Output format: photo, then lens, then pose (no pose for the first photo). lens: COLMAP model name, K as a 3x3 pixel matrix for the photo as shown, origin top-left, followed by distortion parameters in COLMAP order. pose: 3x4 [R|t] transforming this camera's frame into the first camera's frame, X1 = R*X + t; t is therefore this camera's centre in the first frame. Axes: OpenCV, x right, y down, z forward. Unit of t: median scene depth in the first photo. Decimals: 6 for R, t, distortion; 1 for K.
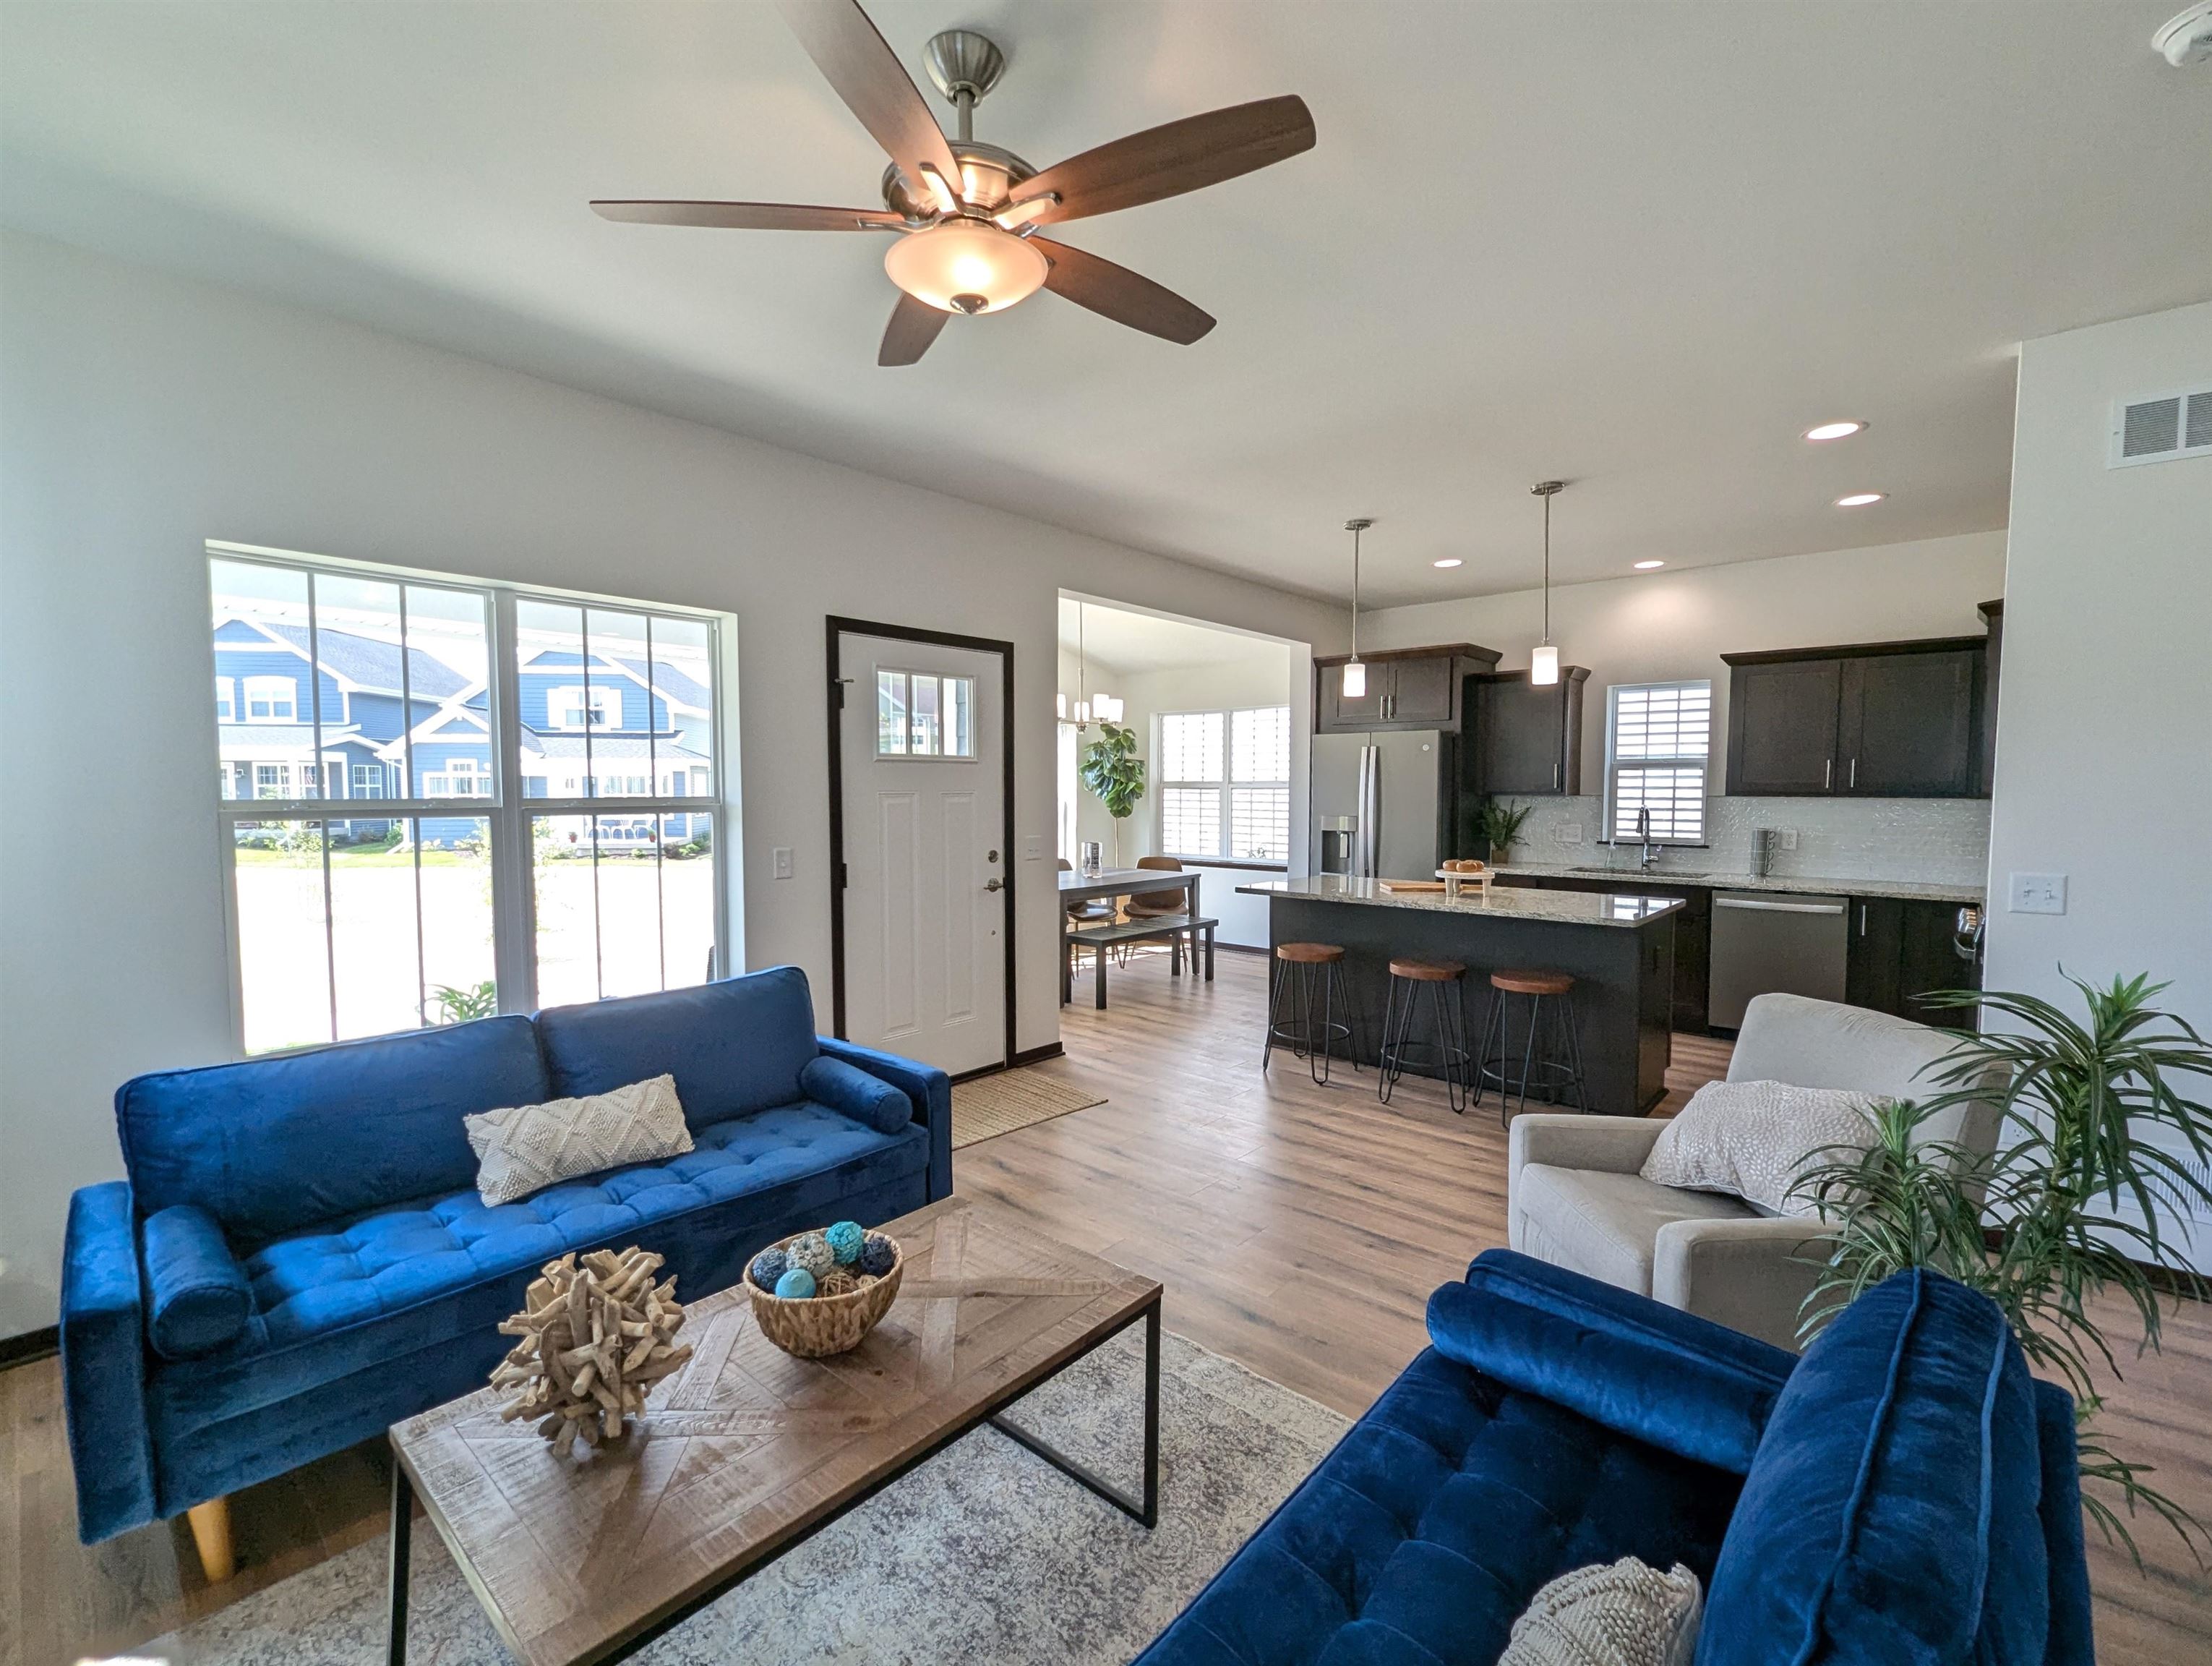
lens RADIAL K [[963.0, 0, 1114.3], [0, 963.0, 838.0], [0, 0, 1]] dist [-0.000996, -0.000109]
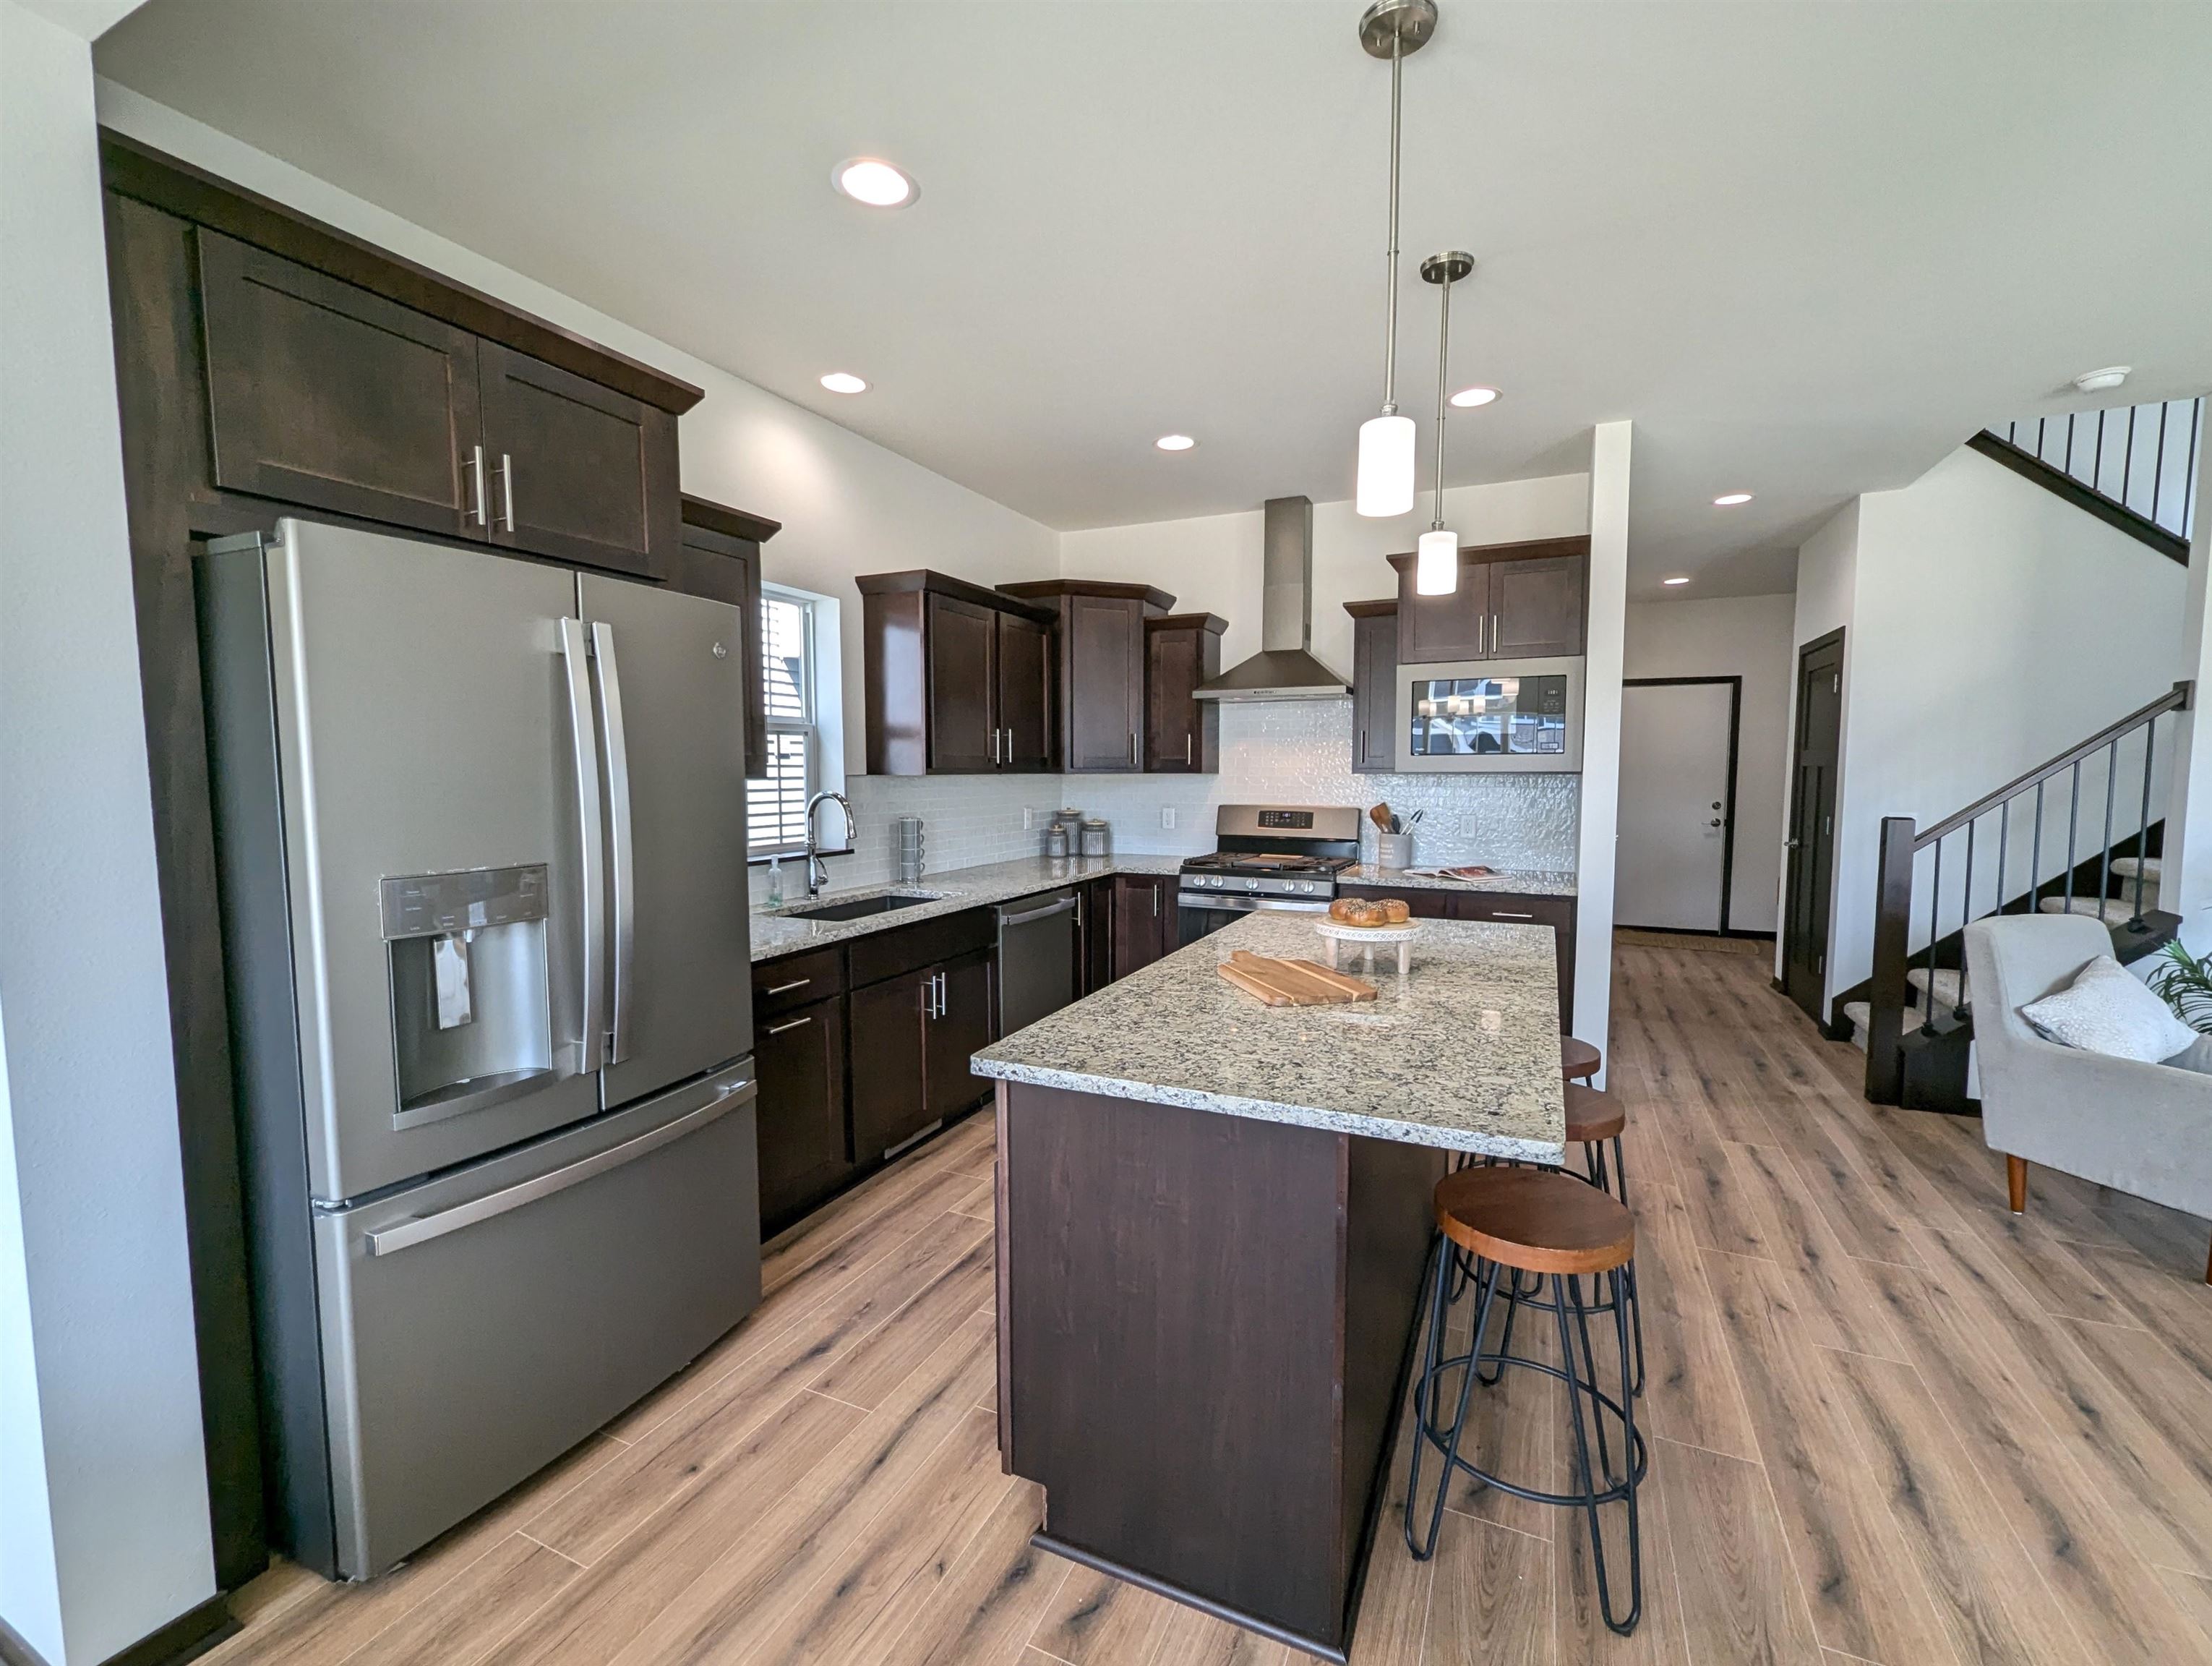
lens RADIAL K [[939.4, 0, 1114.0], [0, 939.4, 839.3], [0, 0, 1]] dist [-0.000849, -0.000755]
pose [[-0.282380, -0.076119, 0.956278, -0.075981], [0.052110, 0.994158, 0.094522, -0.062182], [-0.957886, 0.076523, -0.276764, 1.223500]]
